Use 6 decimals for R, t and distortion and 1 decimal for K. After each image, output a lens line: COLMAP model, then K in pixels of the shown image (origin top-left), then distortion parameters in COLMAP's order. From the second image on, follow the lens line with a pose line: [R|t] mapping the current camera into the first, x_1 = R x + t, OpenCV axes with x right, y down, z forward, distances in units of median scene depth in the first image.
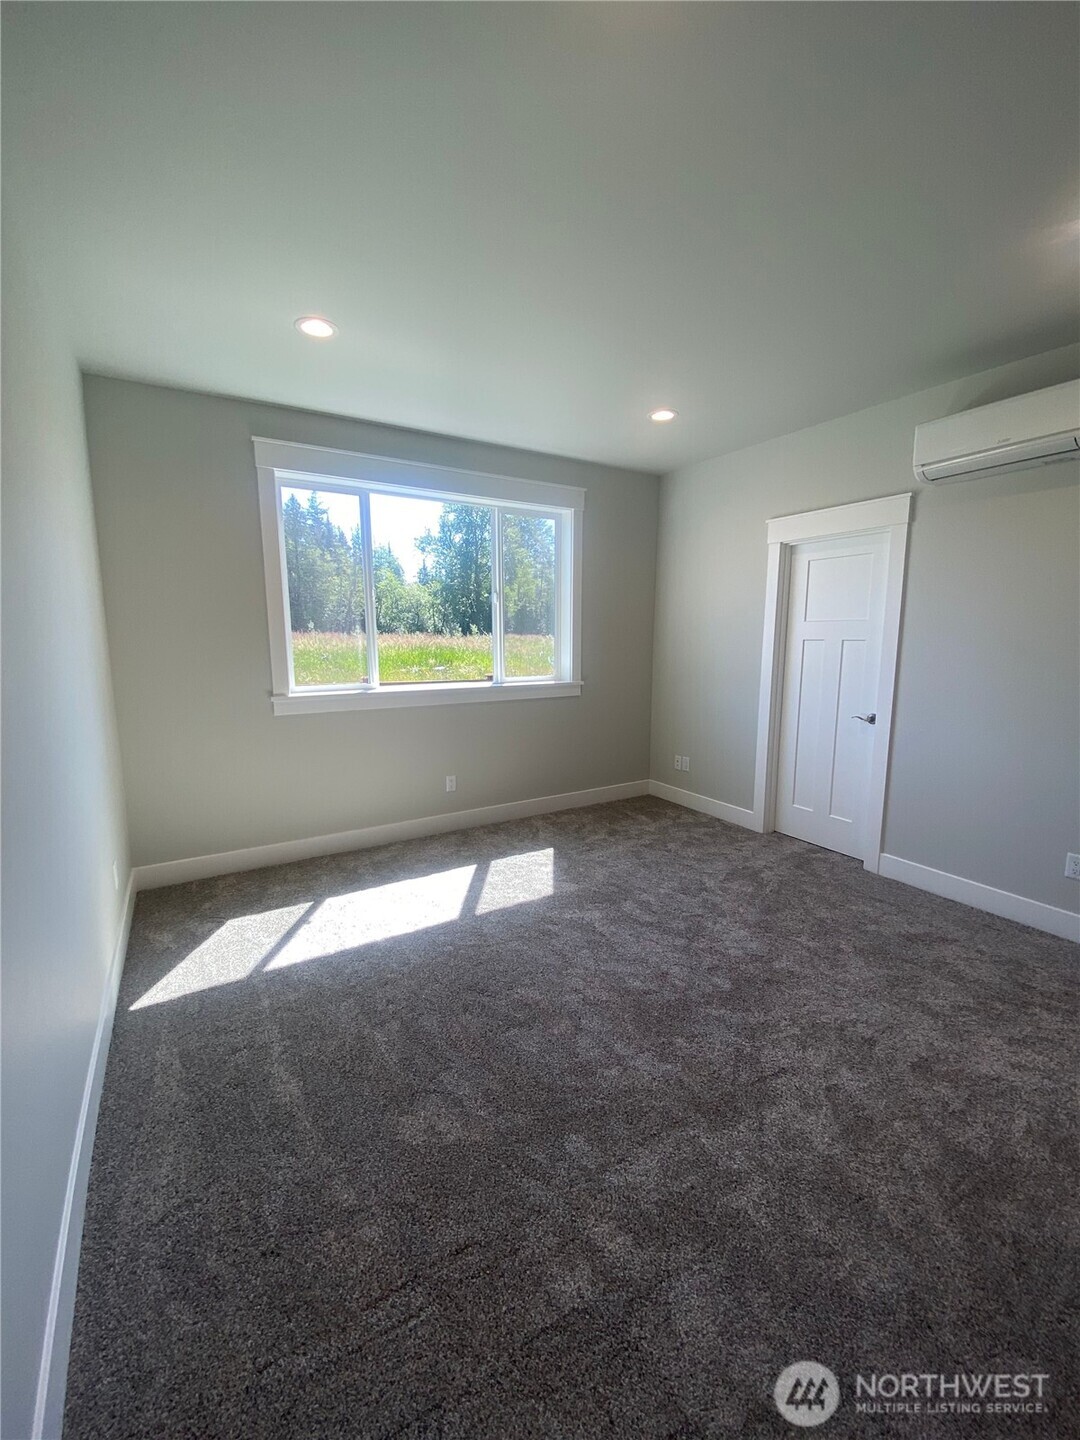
lens RADIAL K [[579.7, 0, 547.6], [0, 579.7, 725.9], [0, 0, 1]] dist [0.000934, -0.000059]
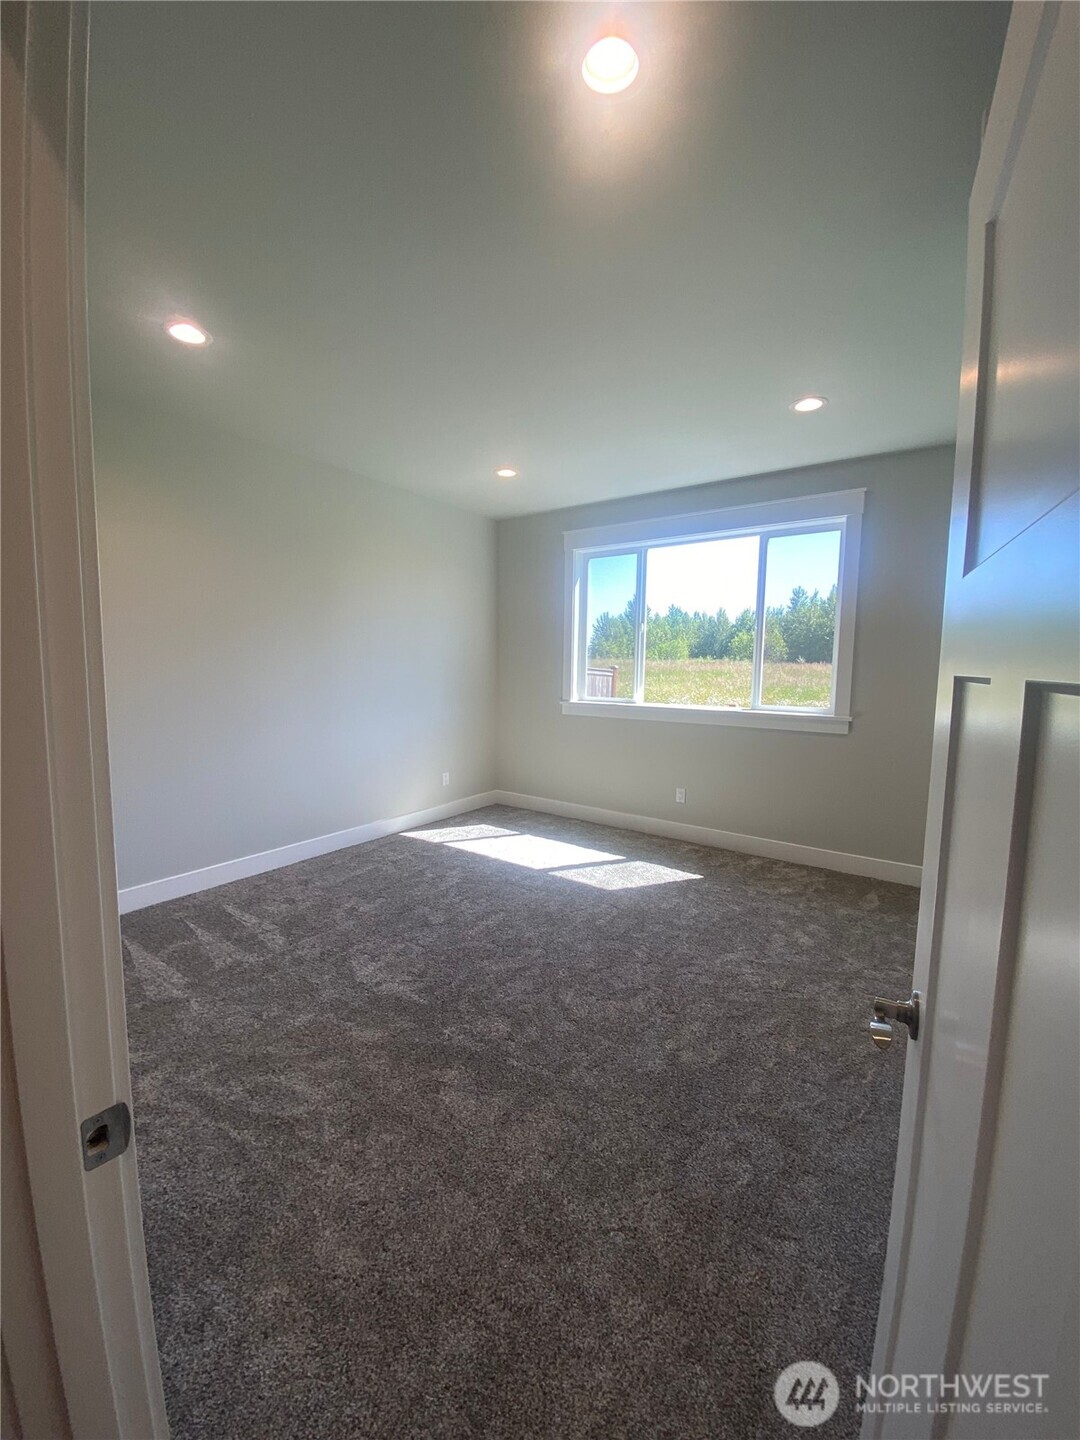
lens RADIAL K [[579.7, 0, 546.2], [0, 579.7, 721.9], [0, 0, 1]] dist [0.000934, -0.000059]
pose [[0.369757, 0.092643, -0.924498, 0.817053], [-0.161303, 0.986308, 0.034323, -0.037467], [0.915020, 0.136433, 0.379637, 0.368926]]
